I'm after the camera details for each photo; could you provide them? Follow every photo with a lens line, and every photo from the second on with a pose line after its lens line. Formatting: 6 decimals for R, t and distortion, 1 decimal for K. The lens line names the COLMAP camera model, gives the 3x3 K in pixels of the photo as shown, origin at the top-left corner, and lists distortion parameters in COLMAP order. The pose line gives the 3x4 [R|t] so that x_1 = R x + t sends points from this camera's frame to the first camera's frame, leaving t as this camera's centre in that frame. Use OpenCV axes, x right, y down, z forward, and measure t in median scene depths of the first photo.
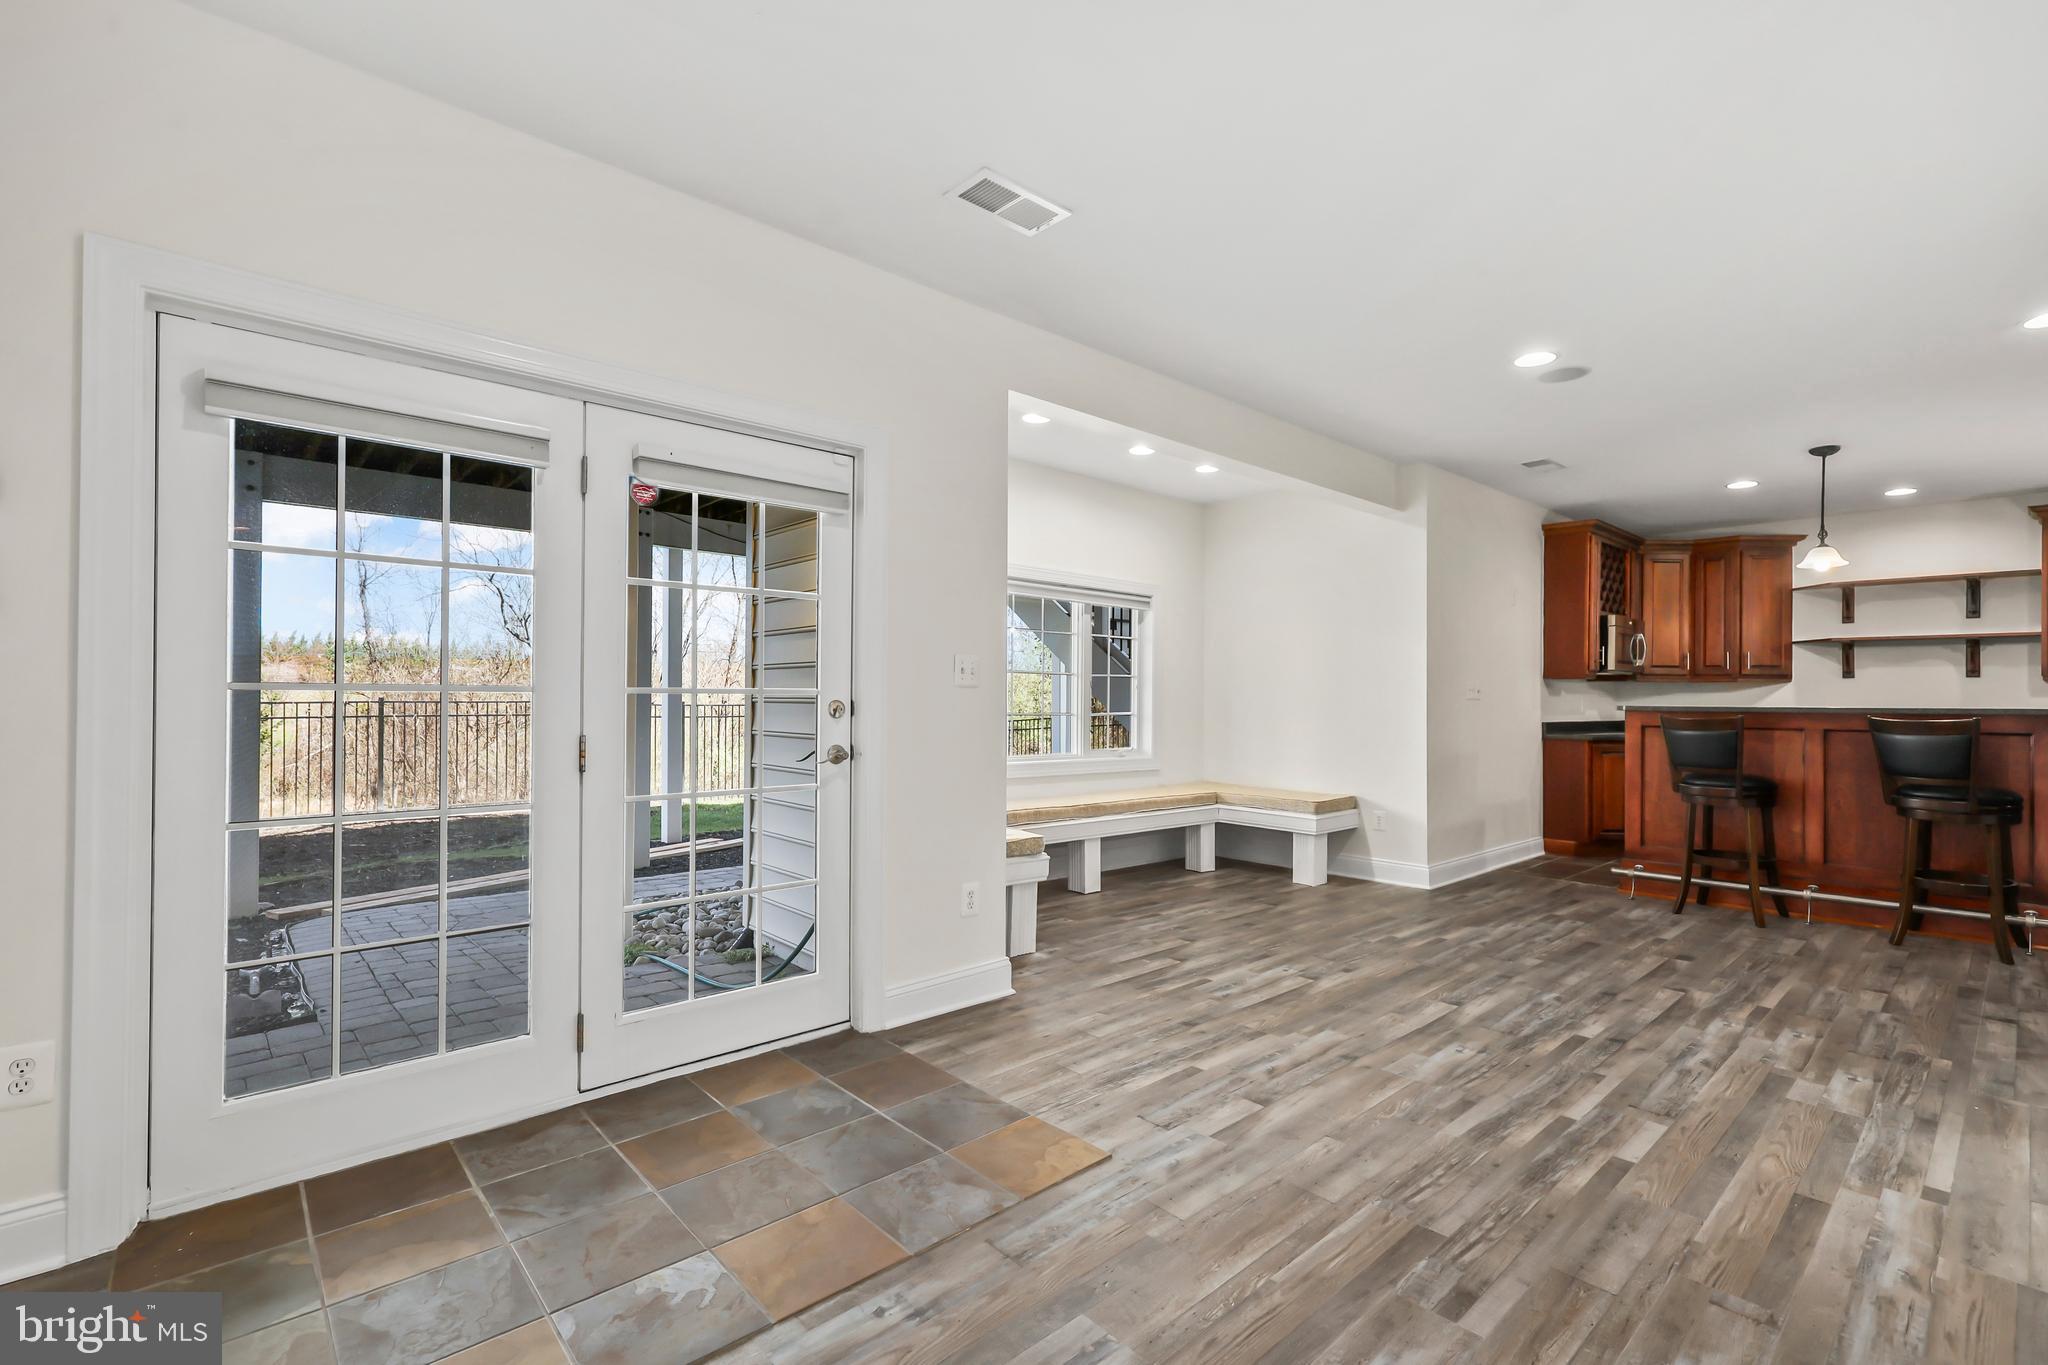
lens RADIAL K [[907.8, 0, 1021.6], [0, 907.8, 693.4], [0, 0, 1]] dist [0.005150, 0.000212]
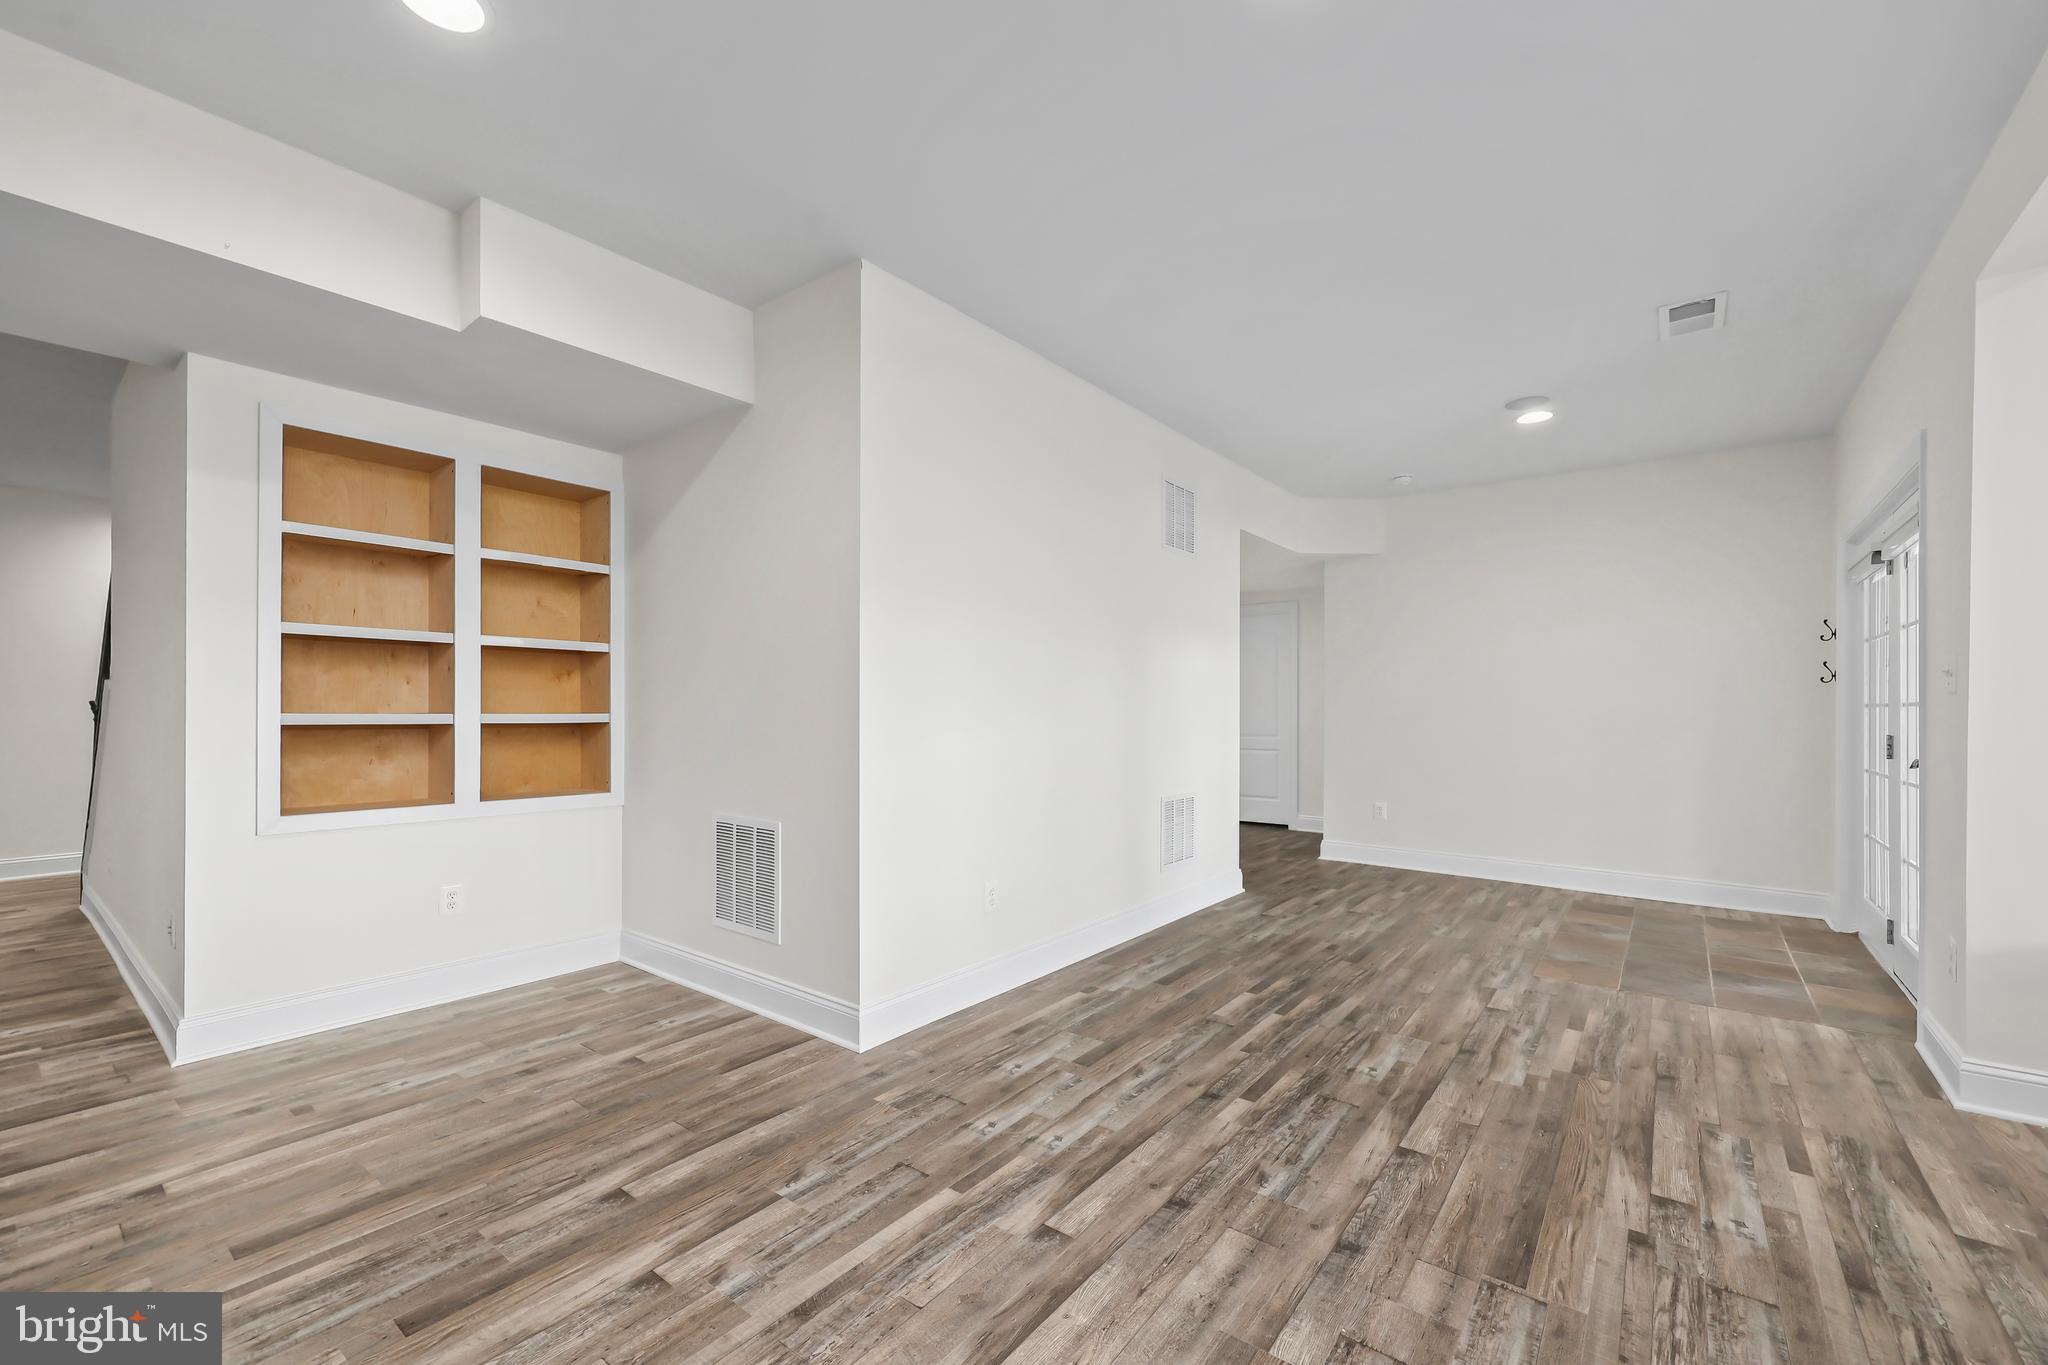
lens RADIAL K [[835.9, 0, 1029.7], [0, 835.9, 701.7], [0, 0, 1]] dist [0.002847, 0.000621]
pose [[-0.982508, -0.010438, -0.185928, 0.960027], [-0.007037, 0.999796, -0.018942, 0.025427], [0.186088, -0.017303, -0.982381, 1.726533]]
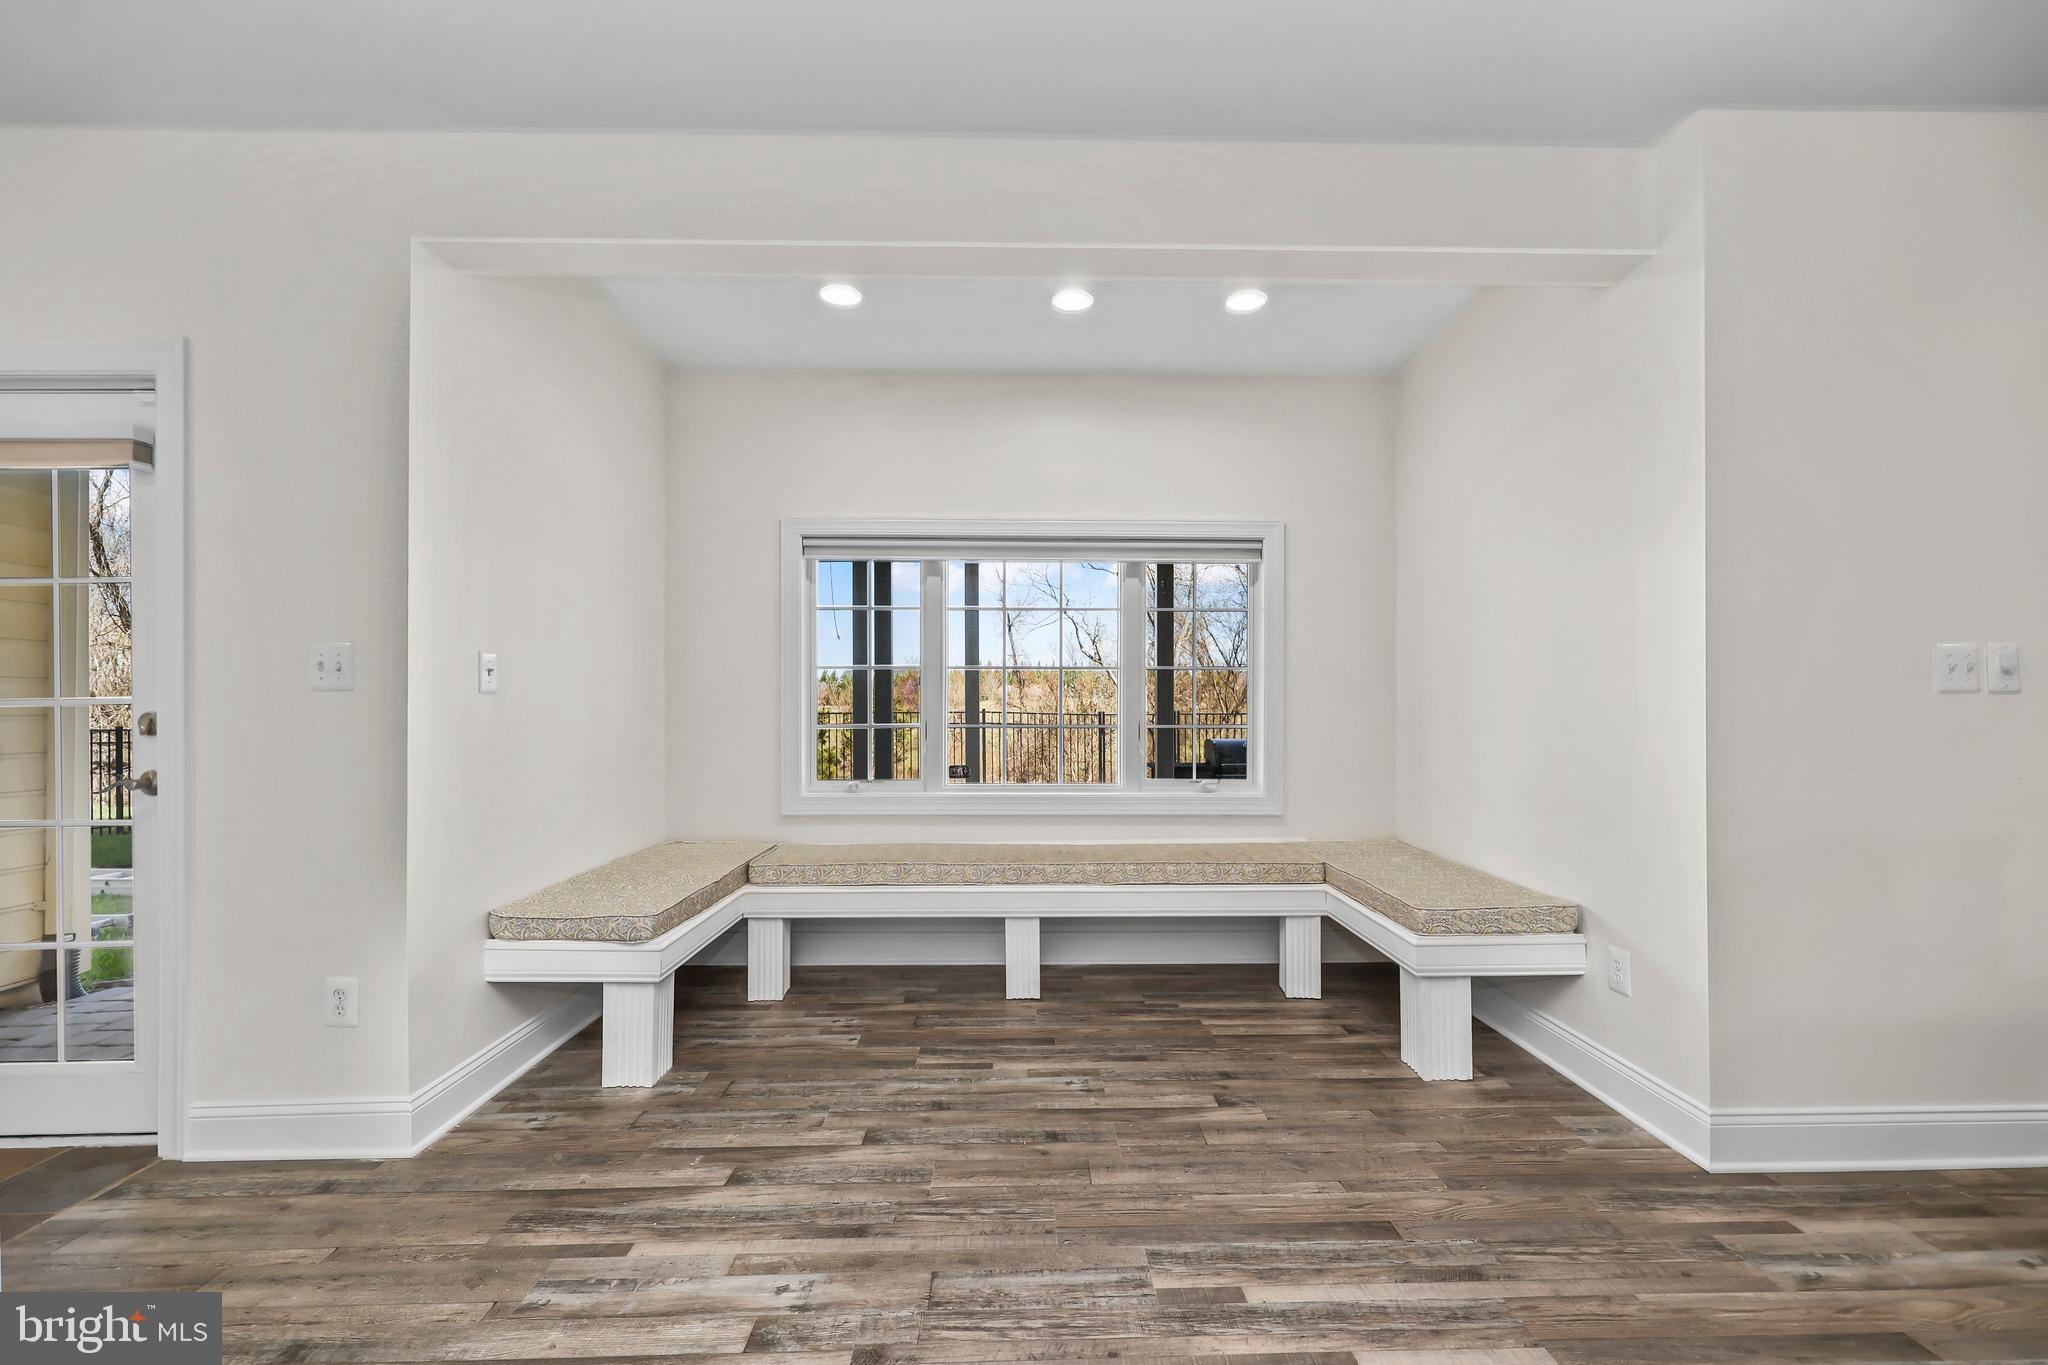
lens RADIAL K [[835.9, 0, 1038.4], [0, 835.9, 700.5], [0, 0, 1]] dist [0.002847, 0.000621]
pose [[0.762776, -0.014637, -0.646497, 0.824581], [0.013772, 0.999885, -0.006389, 0.013662], [0.646516, -0.004030, 0.762890, 0.940320]]
